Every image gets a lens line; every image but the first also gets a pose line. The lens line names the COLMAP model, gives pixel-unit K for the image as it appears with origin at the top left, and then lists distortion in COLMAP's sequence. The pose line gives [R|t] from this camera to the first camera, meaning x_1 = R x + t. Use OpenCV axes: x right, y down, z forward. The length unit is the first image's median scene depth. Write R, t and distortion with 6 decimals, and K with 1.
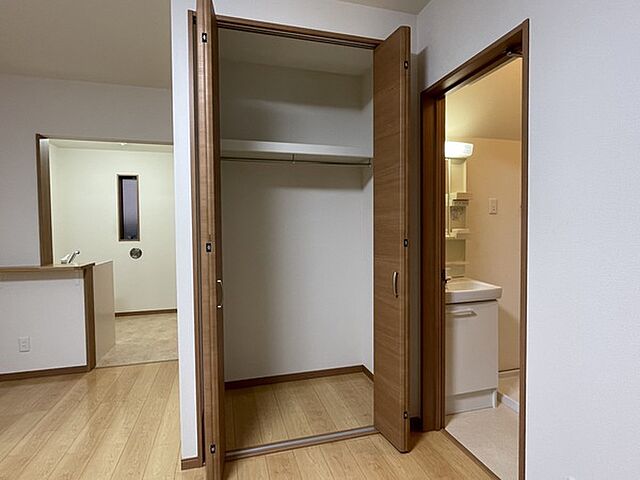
lens RADIAL K [[342.2, 0, 320.0], [0, 342.2, 240.0], [0, 0, 1]] dist [-0.003461, -0.000275]
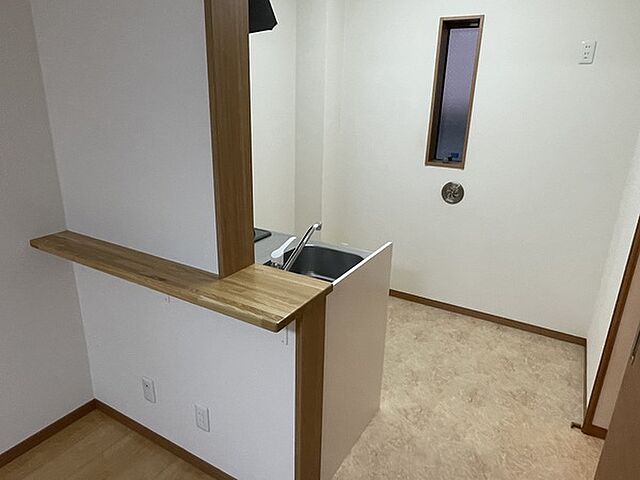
lens RADIAL K [[436.4, 0, 320.0], [0, 436.4, 240.0], [0, 0, 1]] dist [0.002175, 0.000870]
pose [[0.692066, 0.257503, -0.674342, -0.235936], [-0.054671, 0.950222, 0.306741, -0.080629], [0.719761, -0.175418, 0.671694, 0.440963]]
